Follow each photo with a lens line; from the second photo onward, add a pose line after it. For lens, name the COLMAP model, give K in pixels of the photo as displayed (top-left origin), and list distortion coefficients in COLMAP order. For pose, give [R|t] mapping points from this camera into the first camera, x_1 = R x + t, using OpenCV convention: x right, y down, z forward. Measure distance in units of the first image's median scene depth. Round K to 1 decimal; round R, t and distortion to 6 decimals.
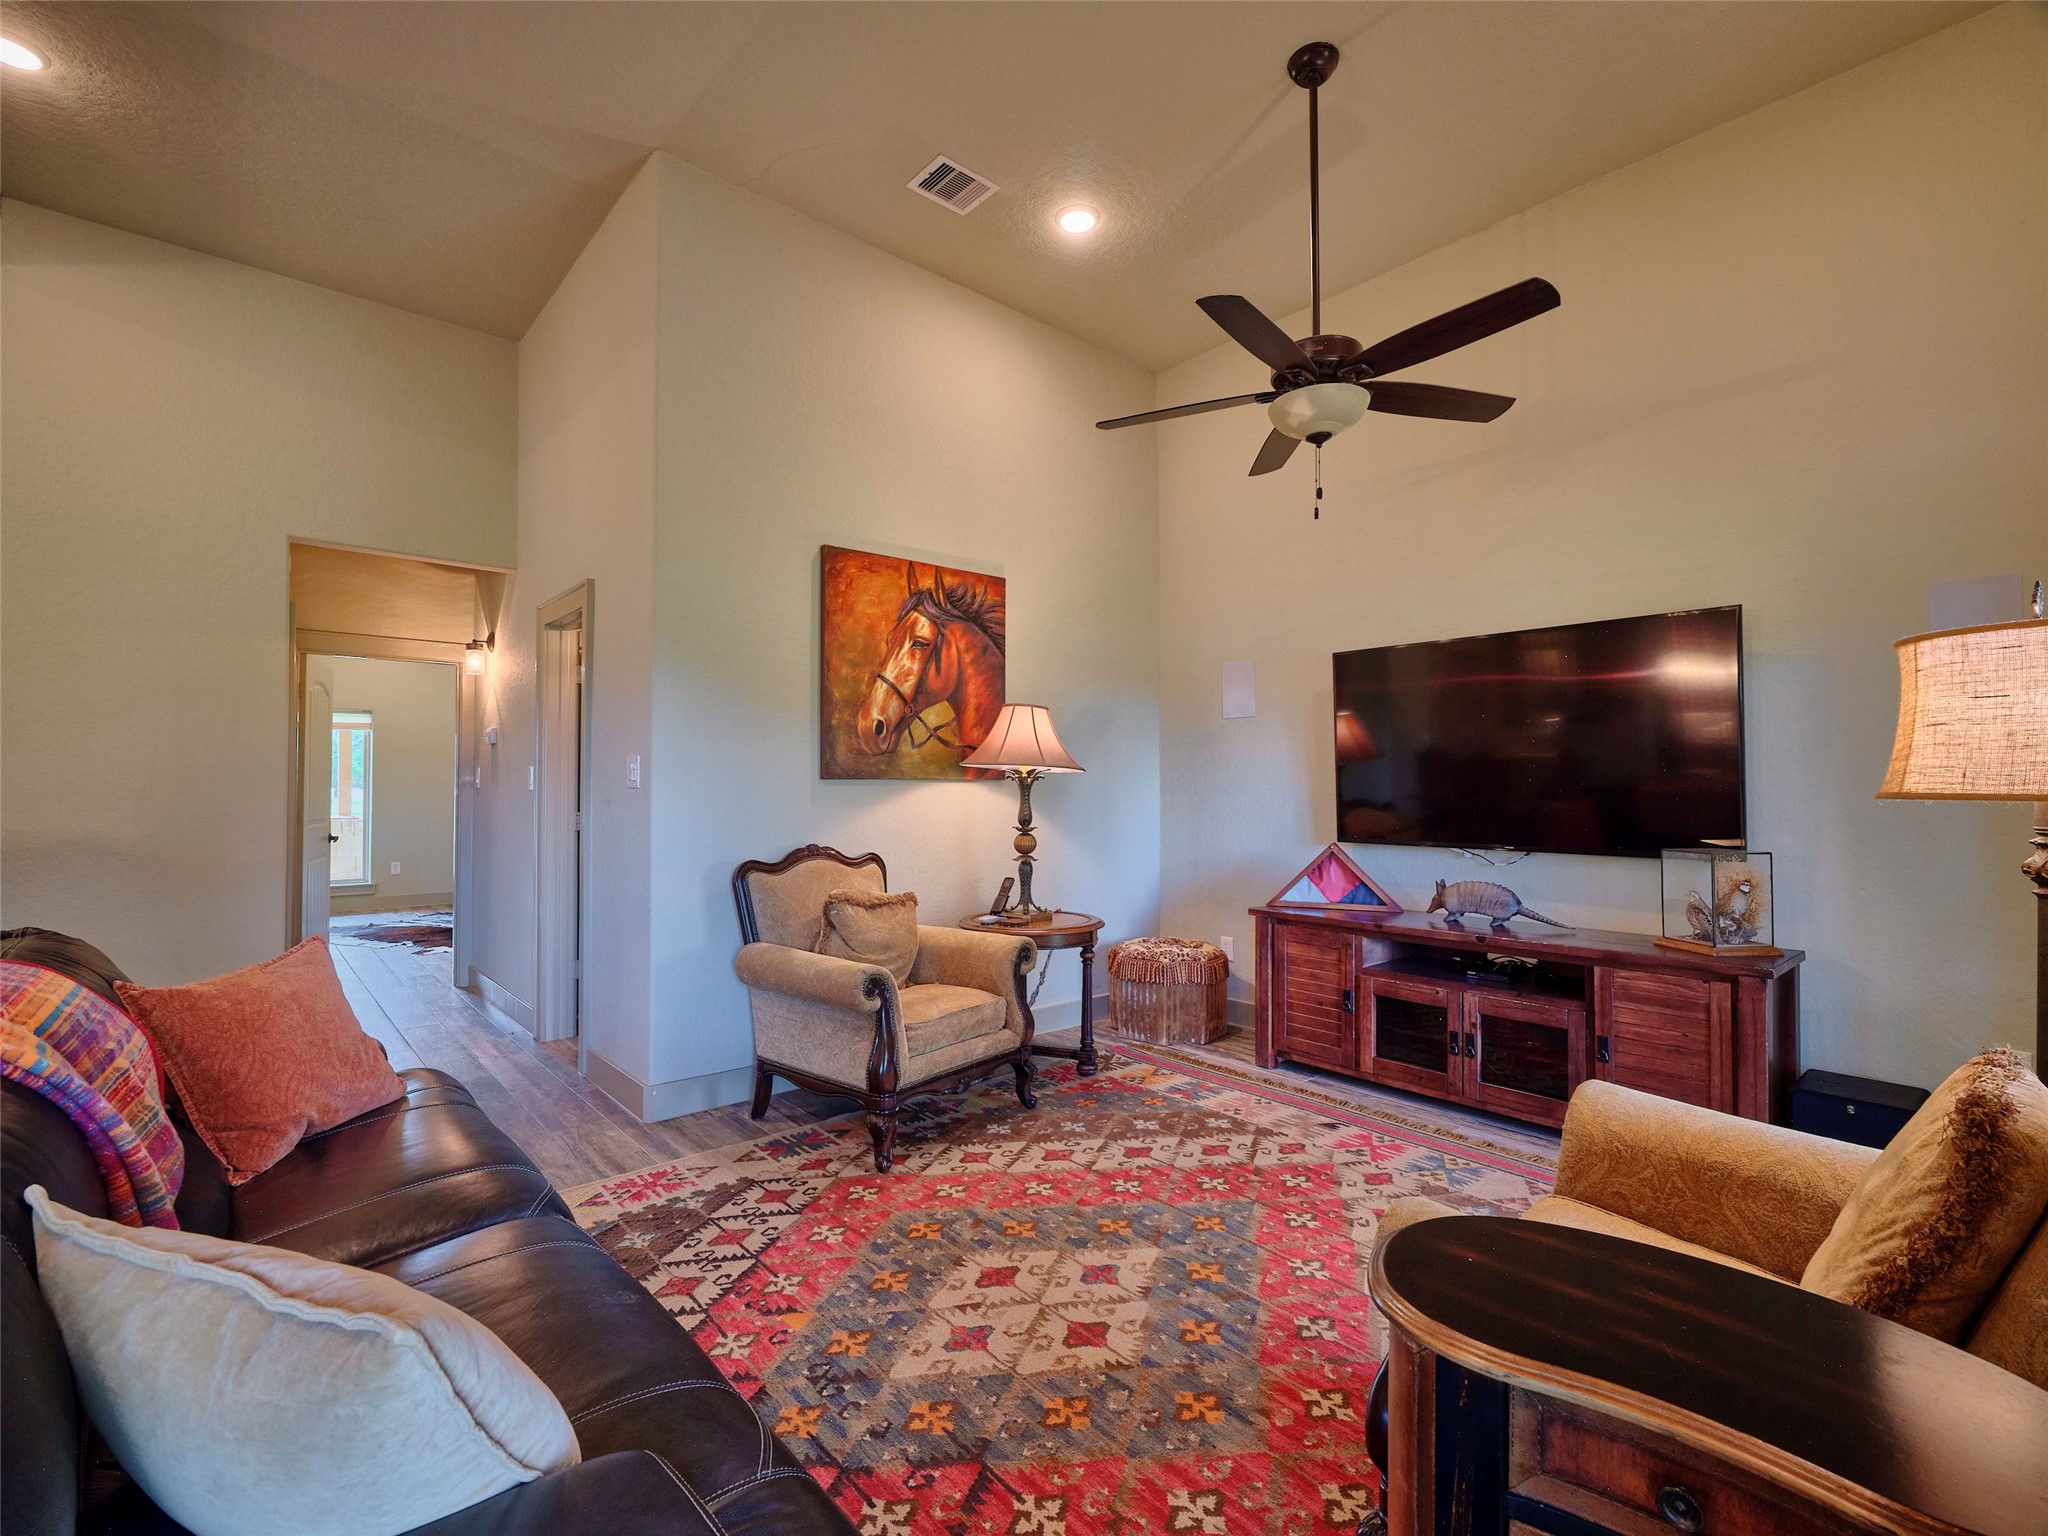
lens RADIAL K [[920.9, 0, 1019.1], [0, 920.9, 769.9], [0, 0, 1]] dist [-0.001929, -0.000141]
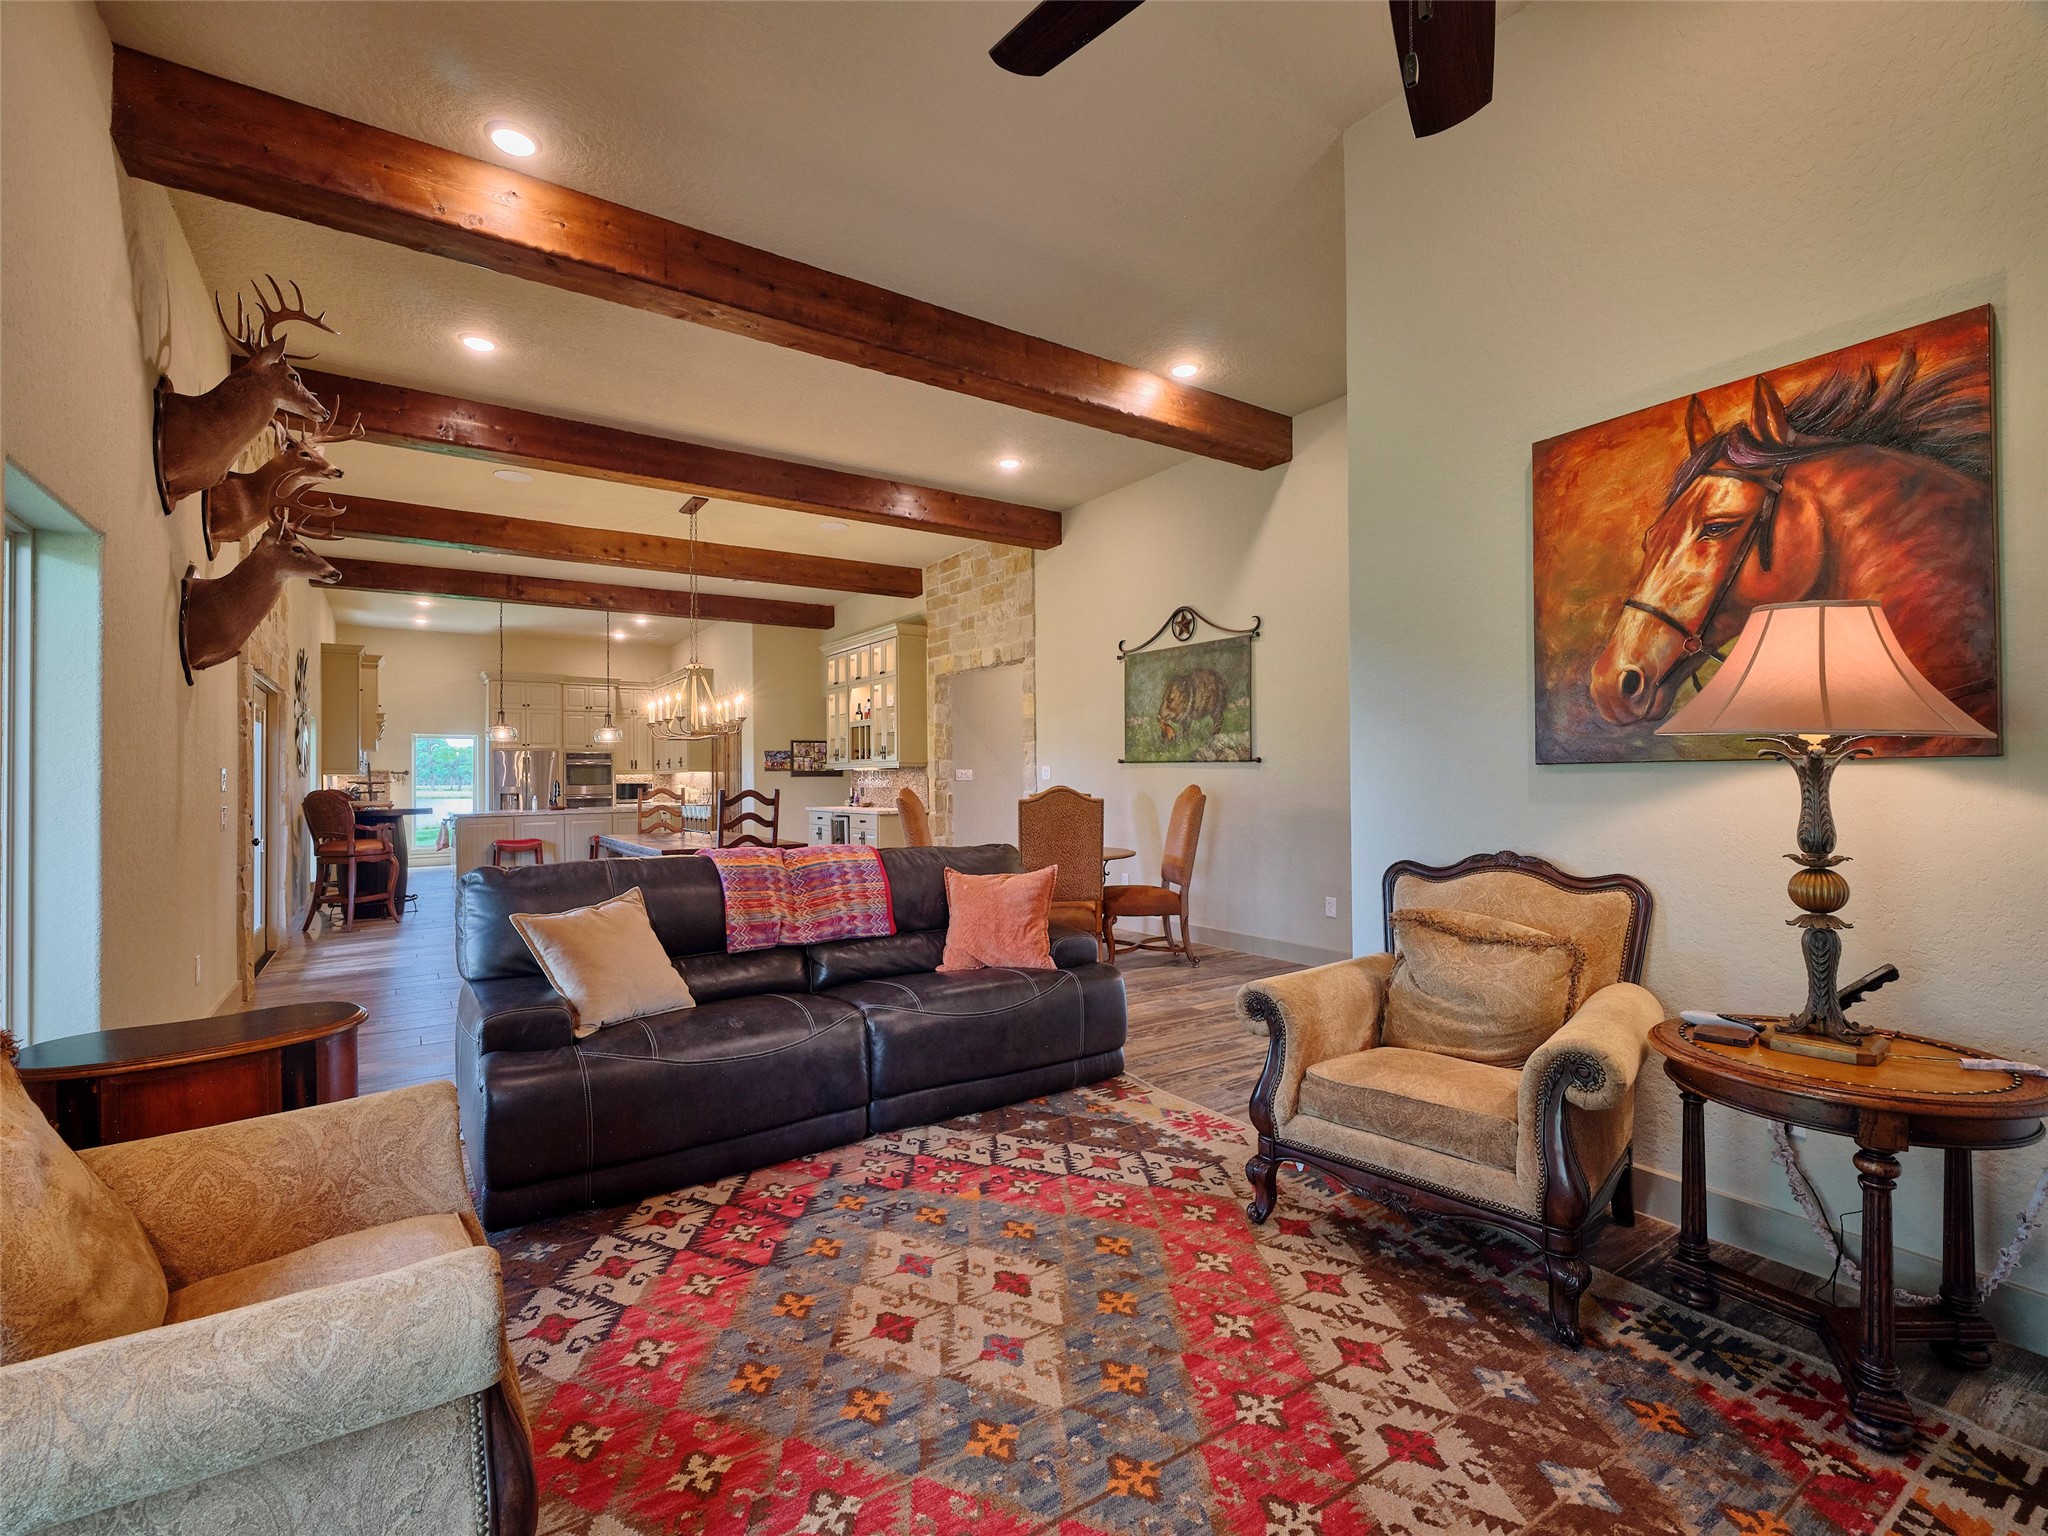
lens RADIAL K [[920.9, 0, 1019.1], [0, 920.9, 769.9], [0, 0, 1]] dist [-0.001929, -0.000141]
pose [[-0.125366, -0.009345, -0.992067, 0.676660], [0.026249, 0.999574, -0.012732, 0.015348], [0.991763, -0.027636, -0.125068, 0.818305]]
